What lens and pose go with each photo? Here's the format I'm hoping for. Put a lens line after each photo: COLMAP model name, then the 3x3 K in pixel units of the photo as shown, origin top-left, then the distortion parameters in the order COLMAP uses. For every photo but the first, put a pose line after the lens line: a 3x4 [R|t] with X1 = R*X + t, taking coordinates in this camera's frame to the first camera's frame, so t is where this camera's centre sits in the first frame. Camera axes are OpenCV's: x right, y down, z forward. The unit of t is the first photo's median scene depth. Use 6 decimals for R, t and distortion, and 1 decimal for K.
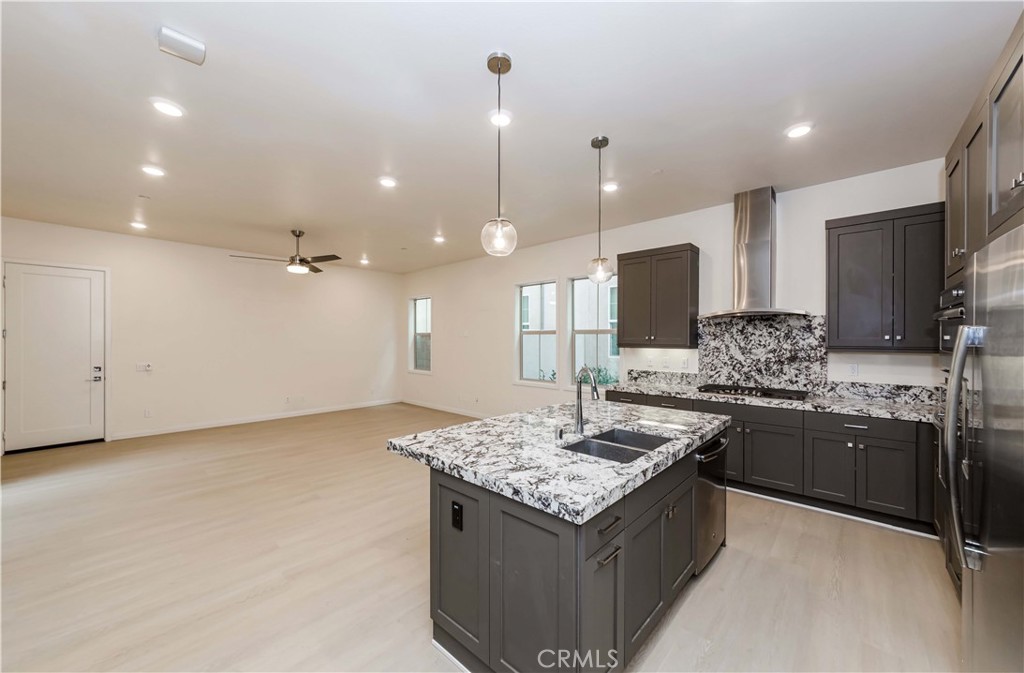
lens RADIAL K [[372.0, 0, 526.4], [0, 372.0, 339.6], [0, 0, 1]] dist [0.000112, -0.010414]
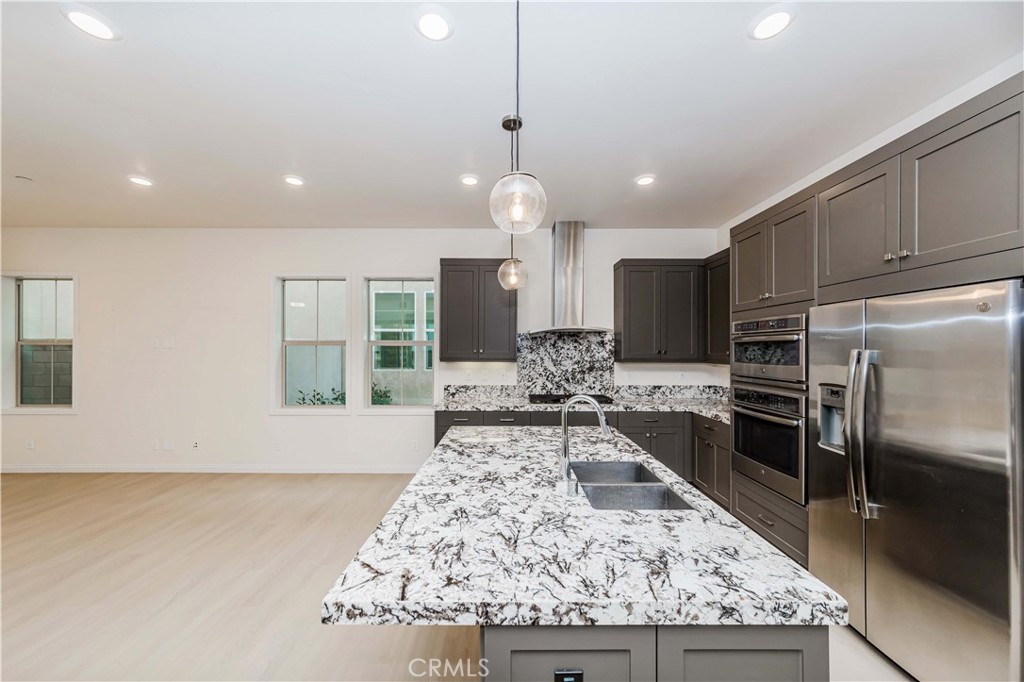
lens RADIAL K [[364.4, 0, 511.9], [0, 364.4, 348.1], [0, 0, 1]] dist [-0.001211, -0.000099]
pose [[0.747859, 0.000344, 0.663858, -0.264877], [-0.001044, 0.999999, 0.000657, -0.015835], [-0.663857, -0.001184, 0.747859, 0.286968]]
